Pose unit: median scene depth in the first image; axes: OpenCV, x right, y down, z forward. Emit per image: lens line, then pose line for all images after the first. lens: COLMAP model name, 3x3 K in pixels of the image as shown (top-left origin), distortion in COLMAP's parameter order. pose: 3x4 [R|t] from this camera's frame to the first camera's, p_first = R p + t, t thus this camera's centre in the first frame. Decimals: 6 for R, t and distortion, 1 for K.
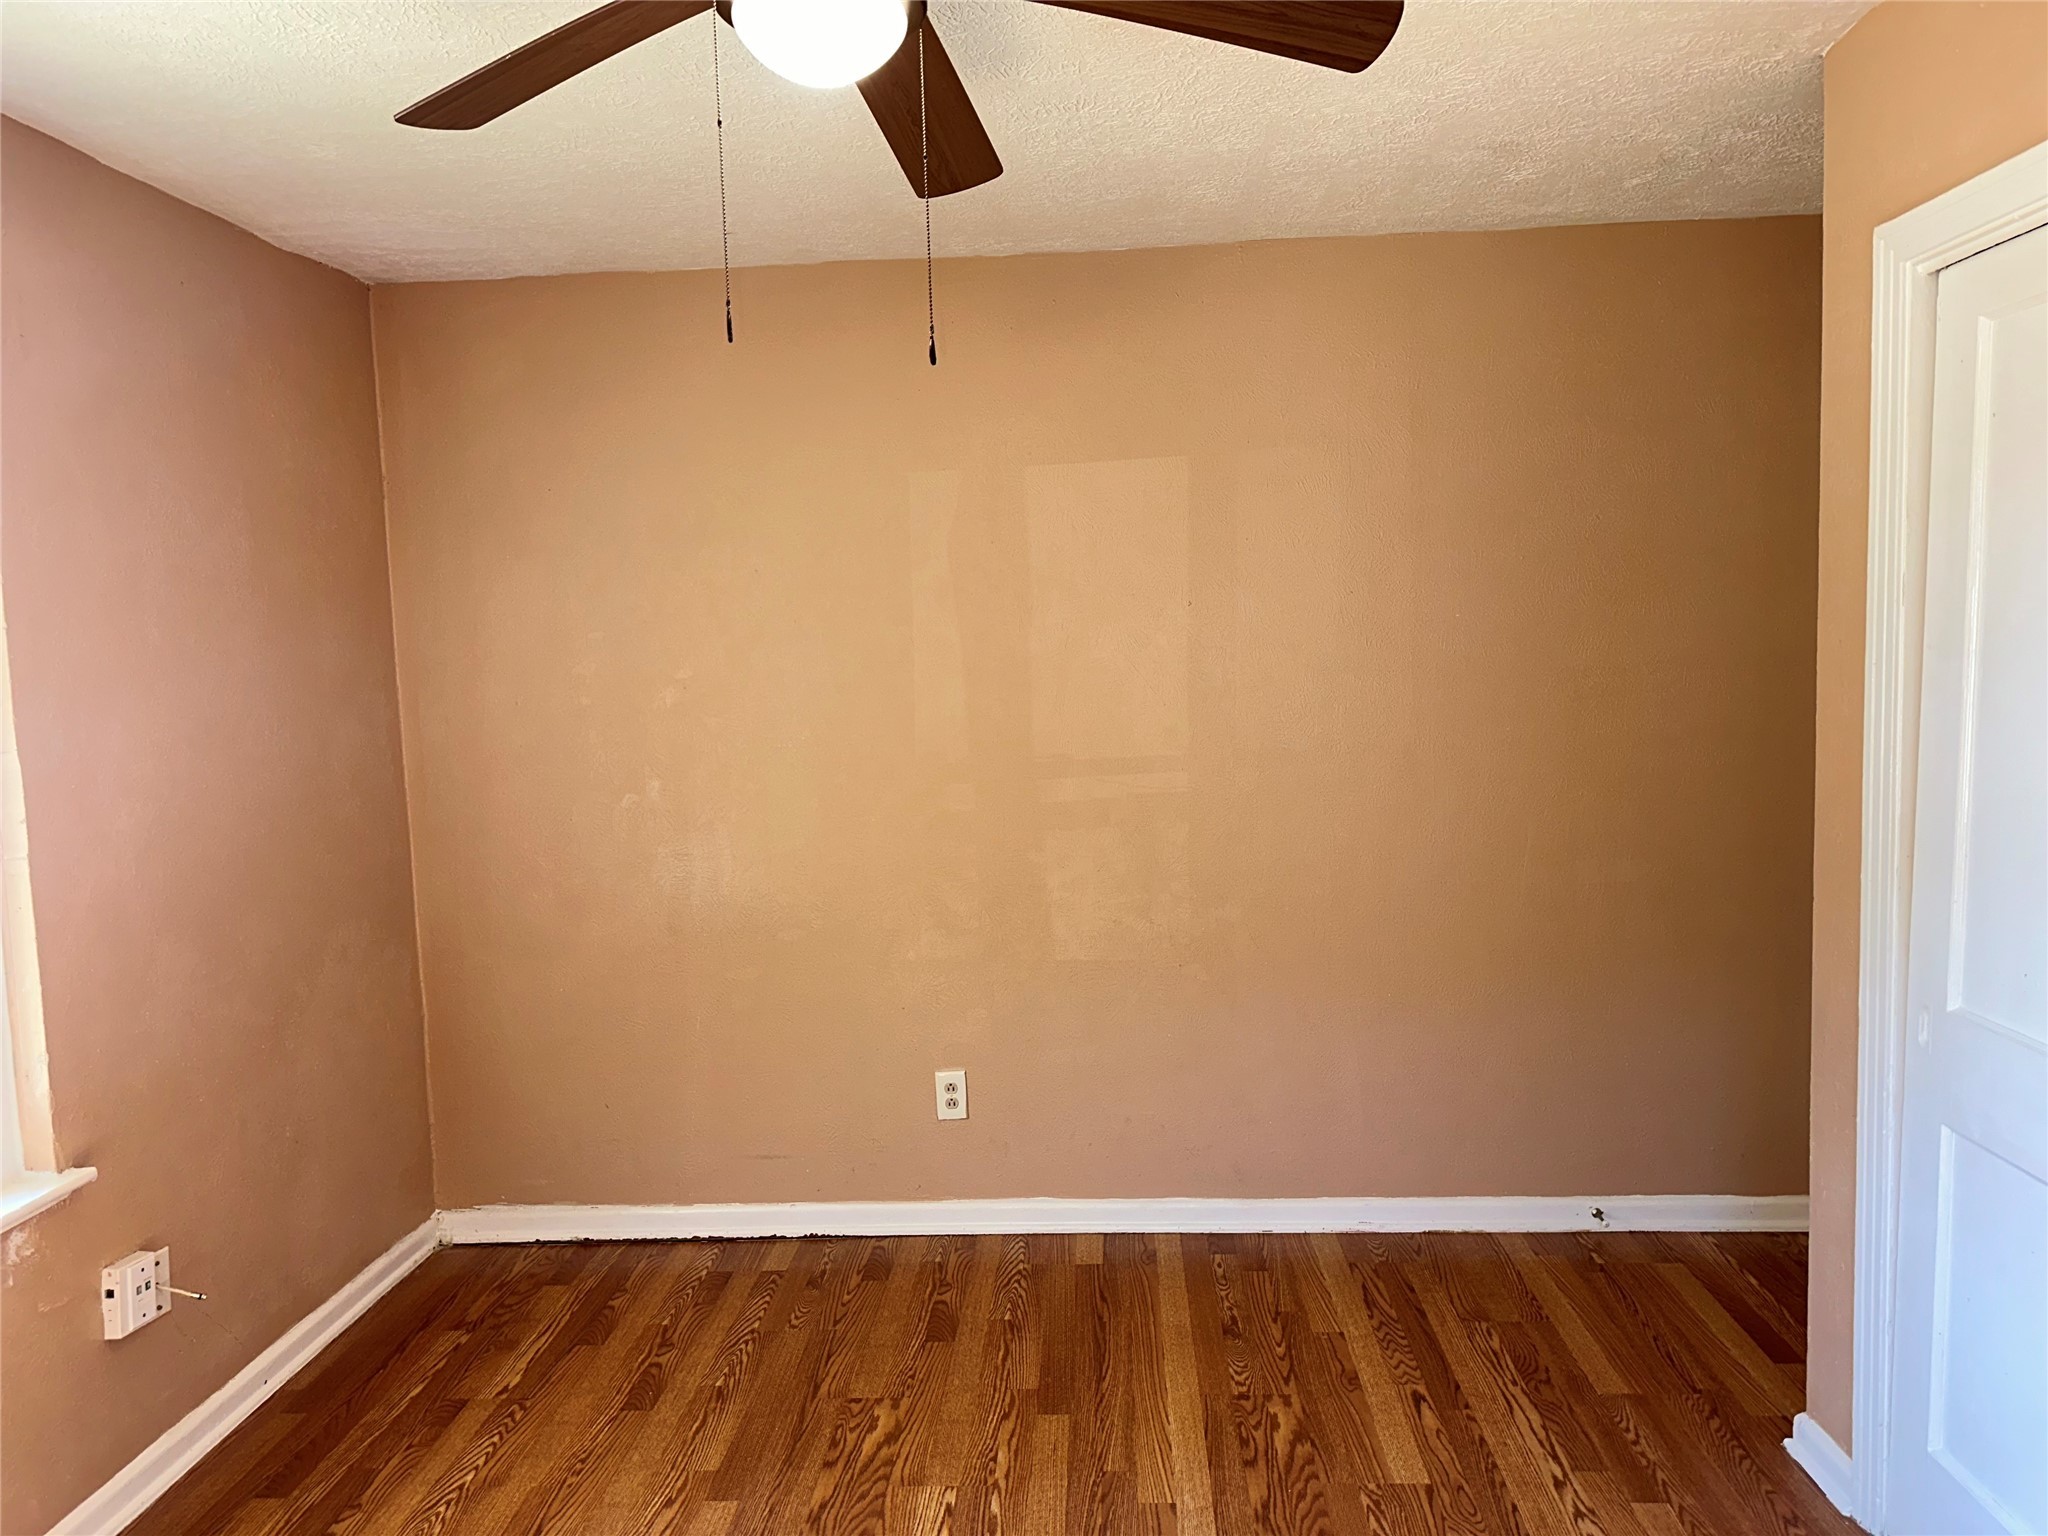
lens RADIAL K [[1472.2, 0, 1024.0], [0, 1472.2, 768.0], [0, 0, 1]] dist [0.043719, -0.057685]
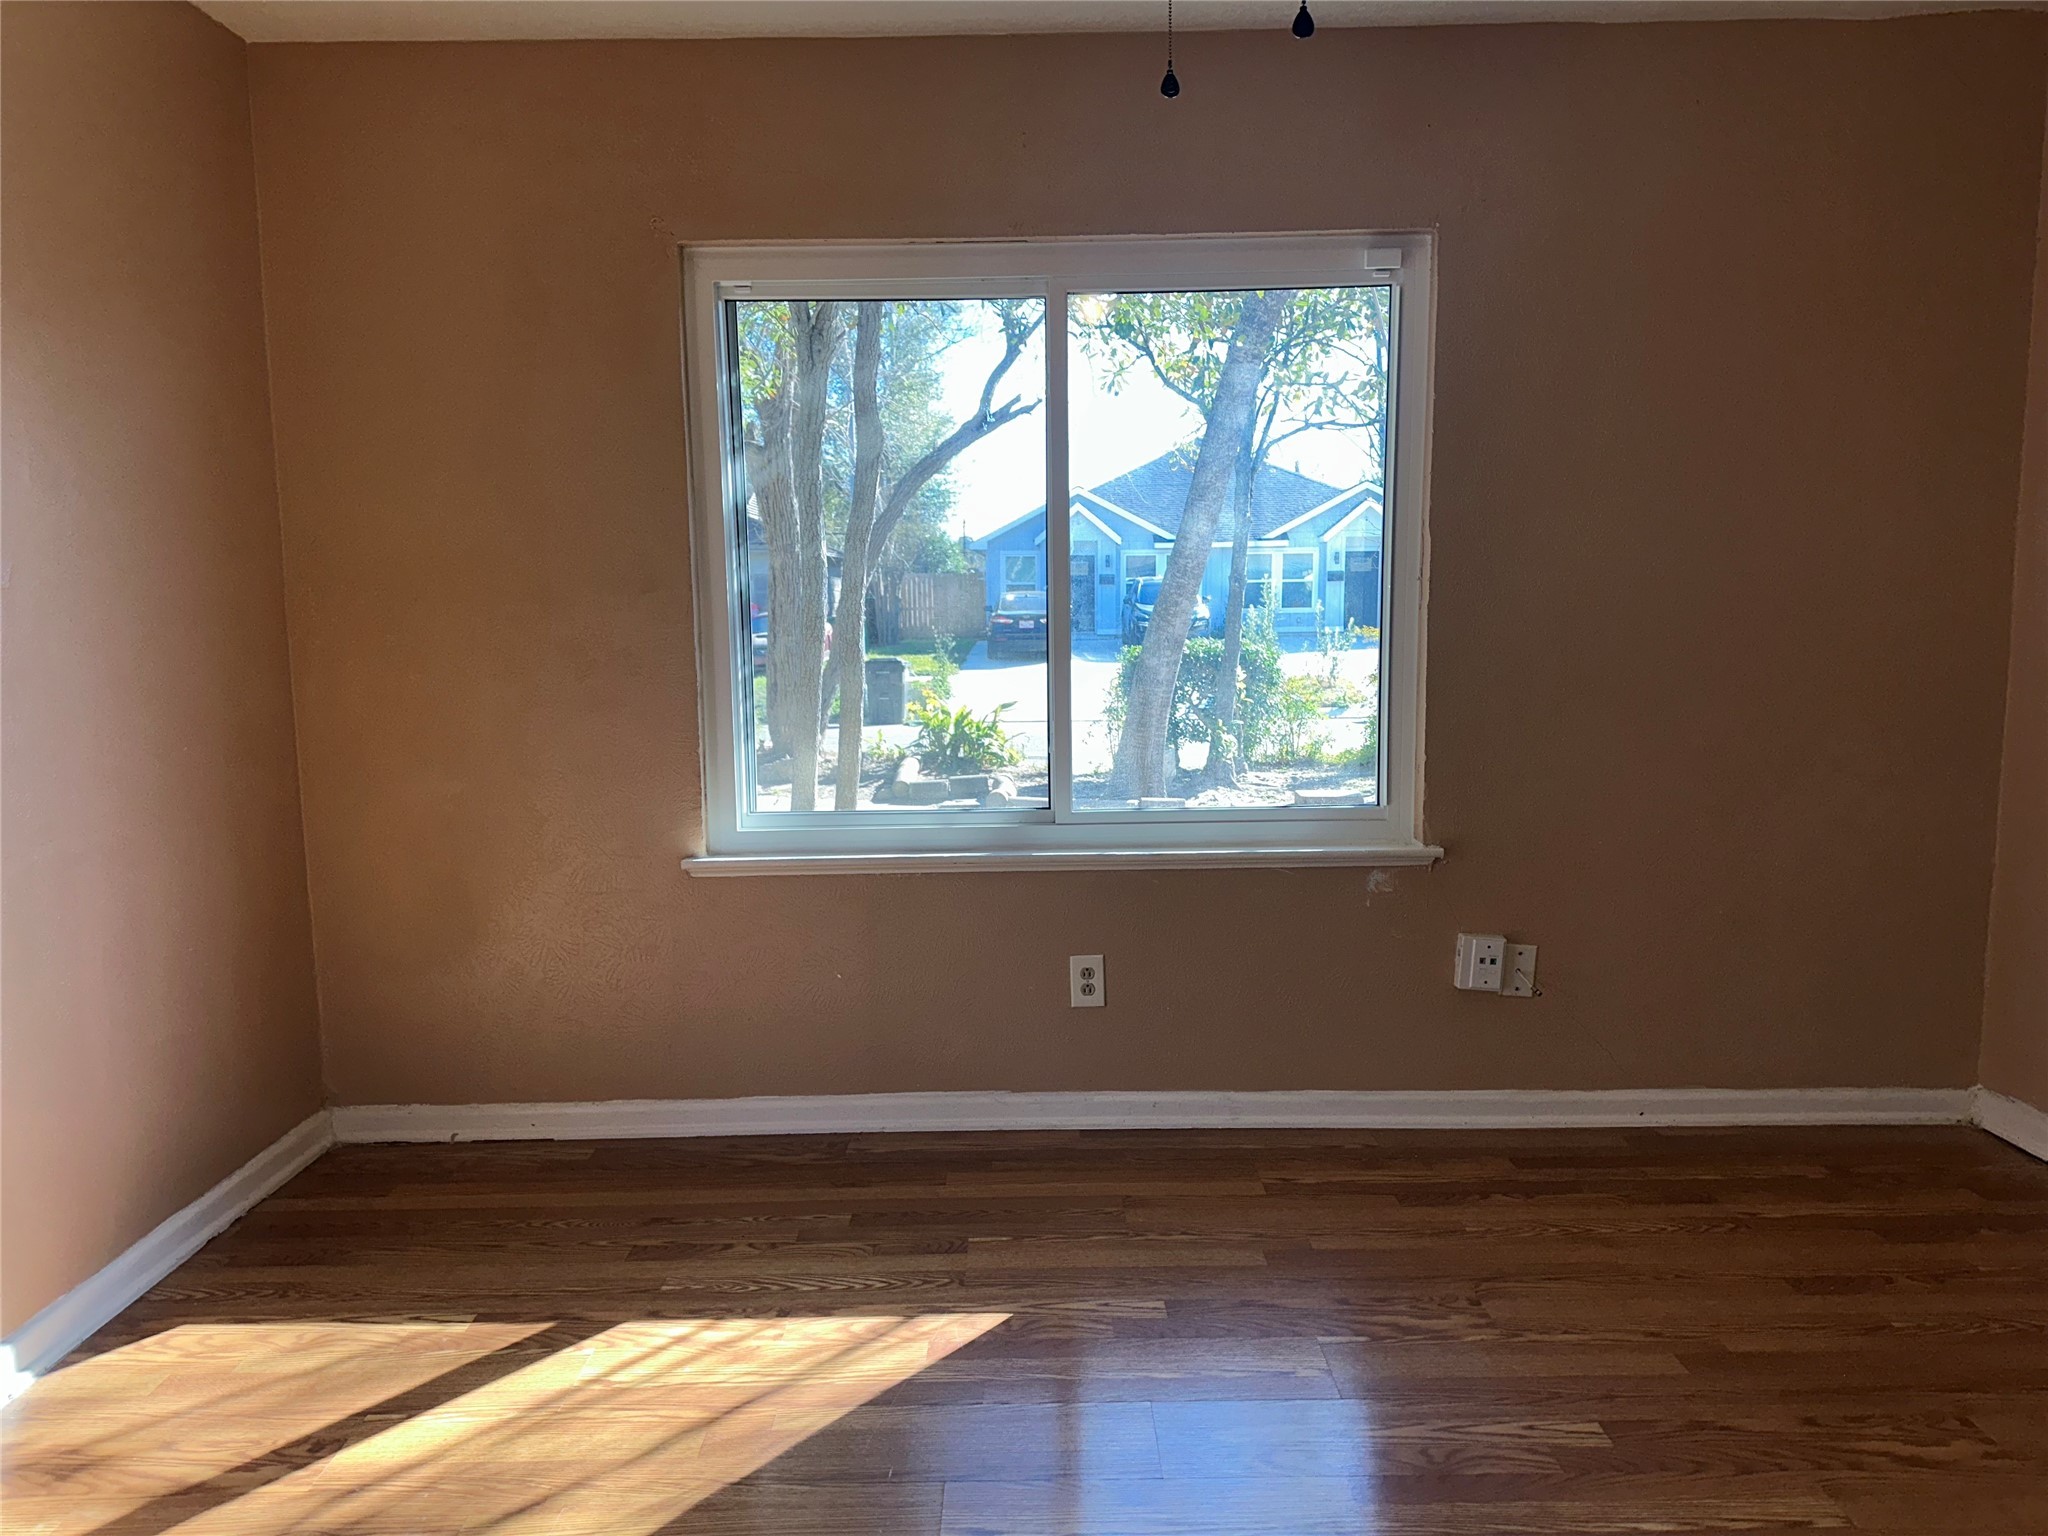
lens RADIAL K [[1472.2, 0, 1024.0], [0, 1472.2, 768.0], [0, 0, 1]] dist [0.043719, -0.057685]
pose [[0.049460, 0.142974, -0.988490, 0.569396], [-0.075063, 0.987434, 0.139066, 0.040775], [0.995951, 0.067321, 0.059571, 0.490385]]
